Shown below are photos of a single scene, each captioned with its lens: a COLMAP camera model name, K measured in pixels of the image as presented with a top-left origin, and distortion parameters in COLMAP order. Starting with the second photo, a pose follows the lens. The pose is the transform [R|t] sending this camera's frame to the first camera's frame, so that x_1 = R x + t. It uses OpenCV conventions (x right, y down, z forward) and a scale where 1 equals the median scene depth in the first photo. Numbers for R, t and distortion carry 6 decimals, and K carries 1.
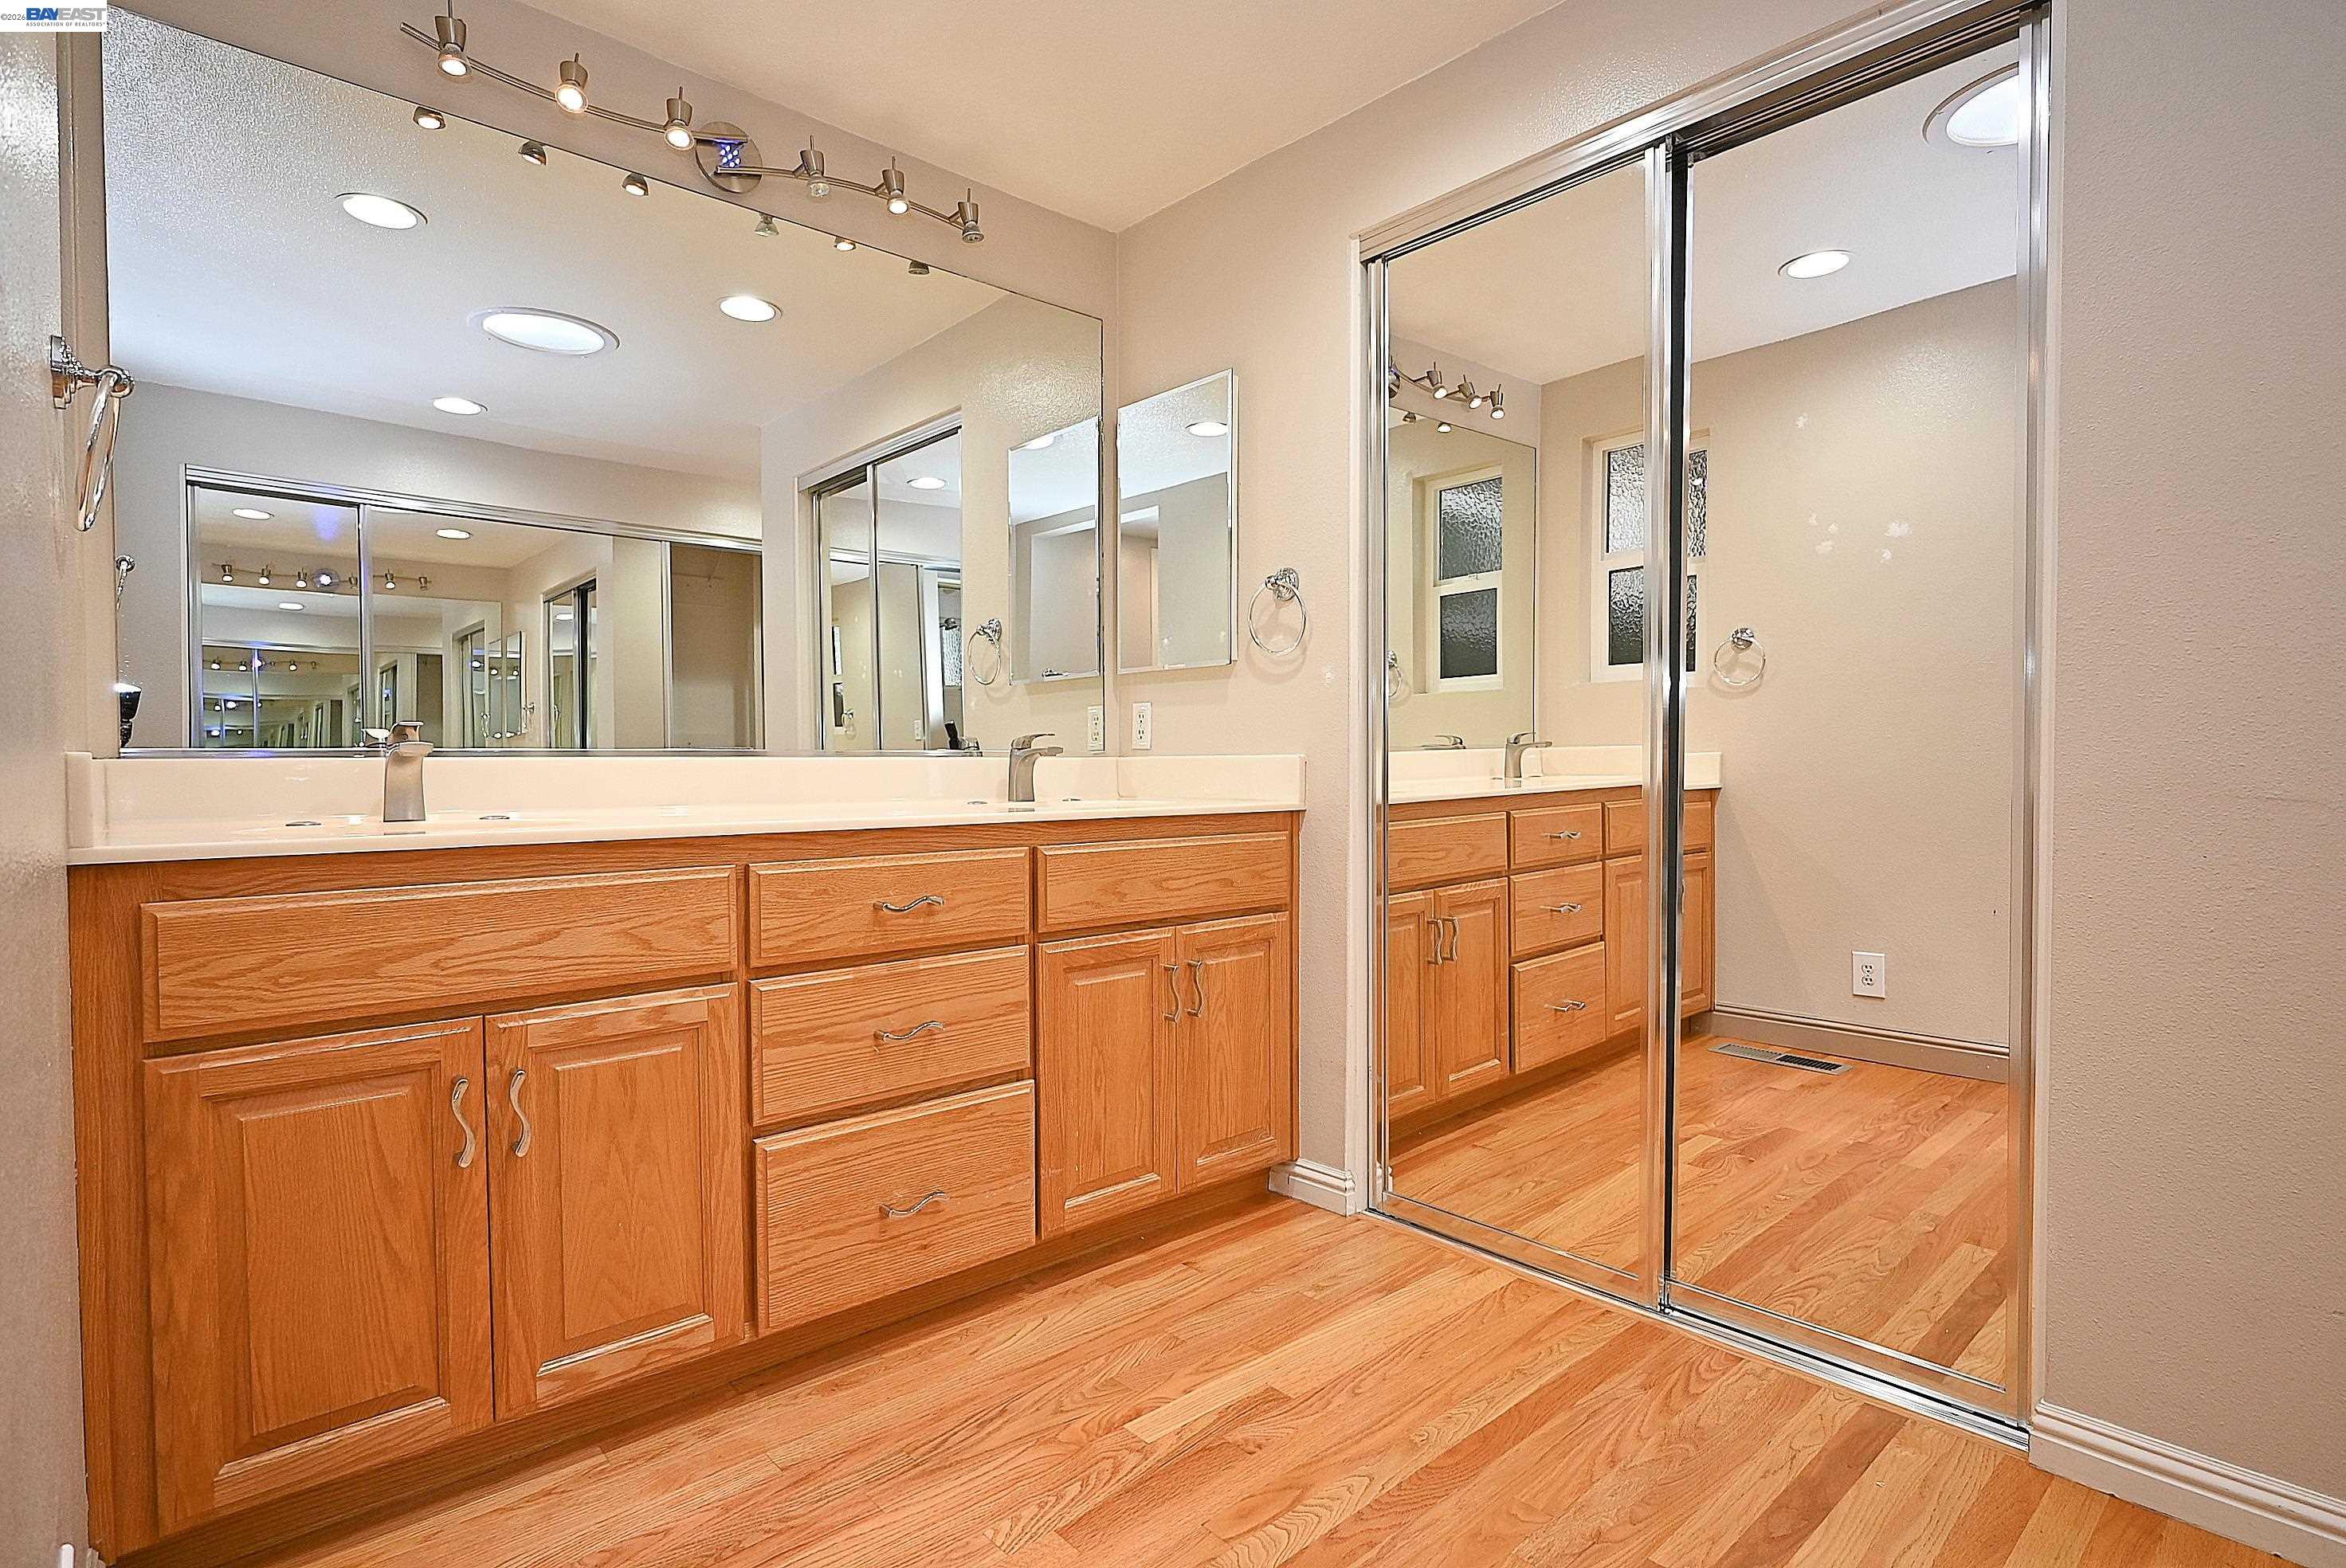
lens RADIAL K [[1160.9, 0, 1174.5], [0, 1160.9, 786.0], [0, 0, 1]] dist [-0.004359, 0.001911]
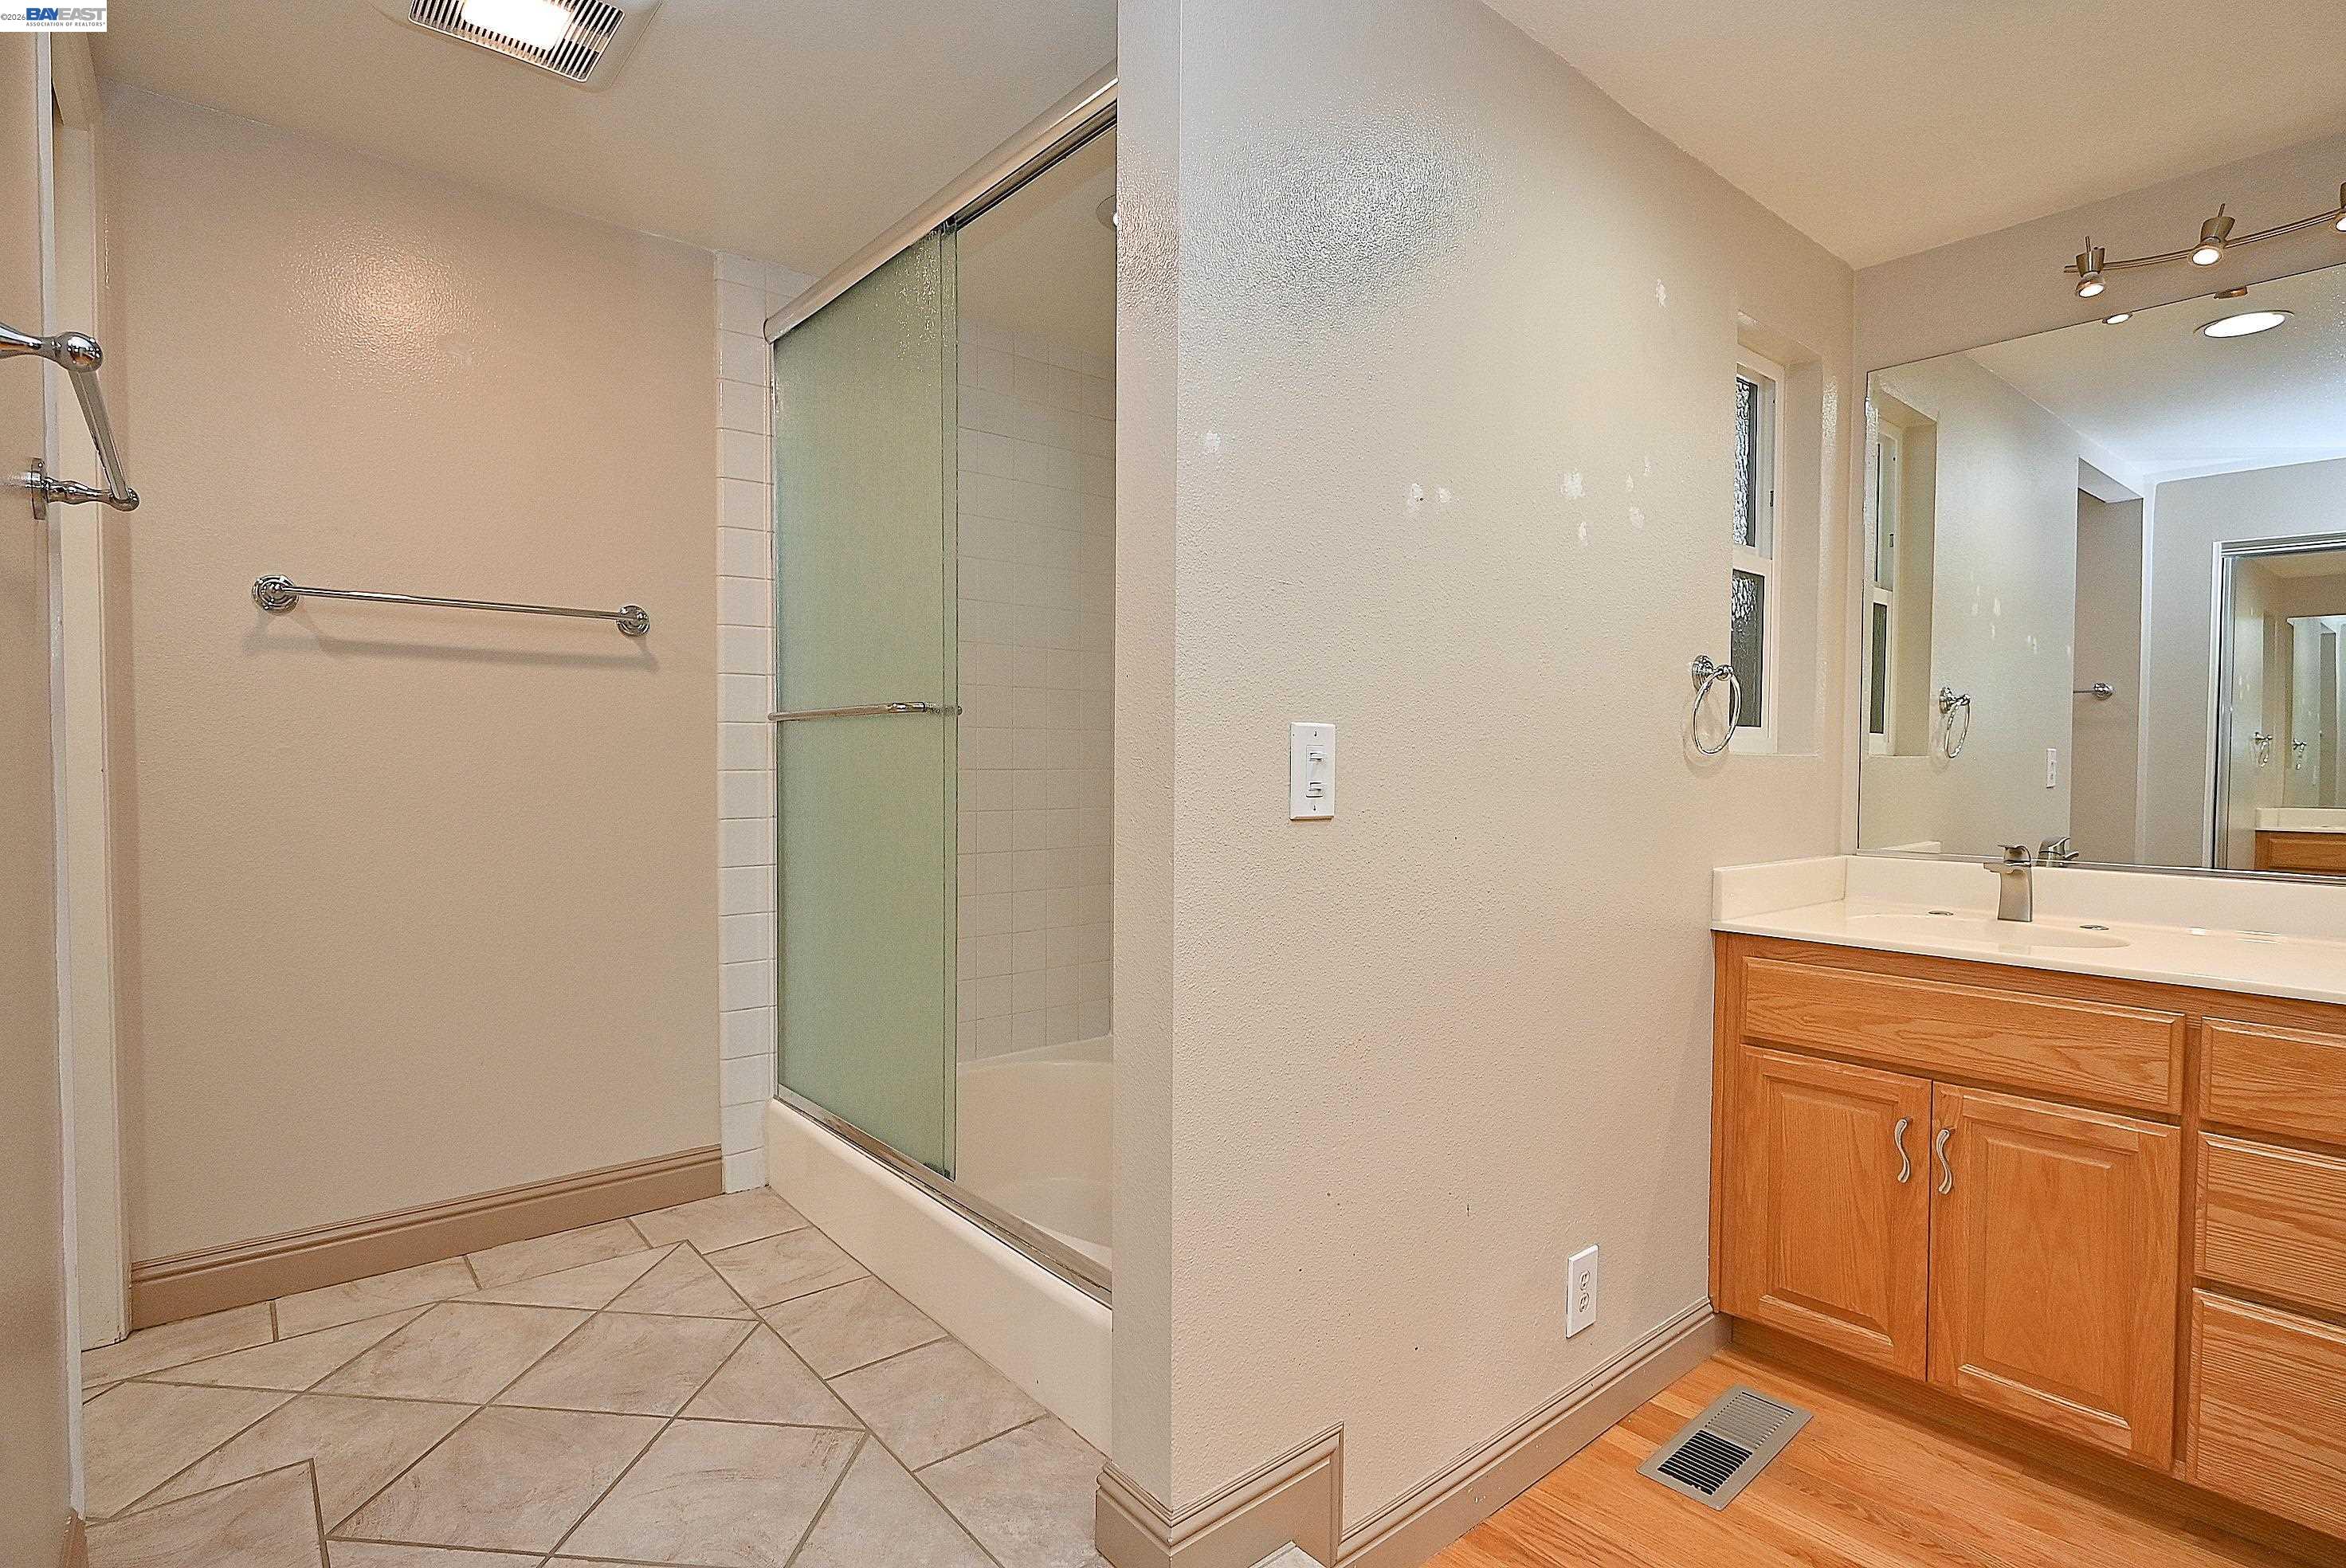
lens RADIAL K [[1145.2, 0, 1173.0], [0, 1145.2, 784.0], [0, 0, 1]] dist [0.002253, 0.000000]
pose [[-0.028746, 0.027567, -0.999207, 0.709574], [-0.027385, 0.999223, 0.028355, -0.151241], [0.999212, 0.028178, -0.027969, 0.131840]]
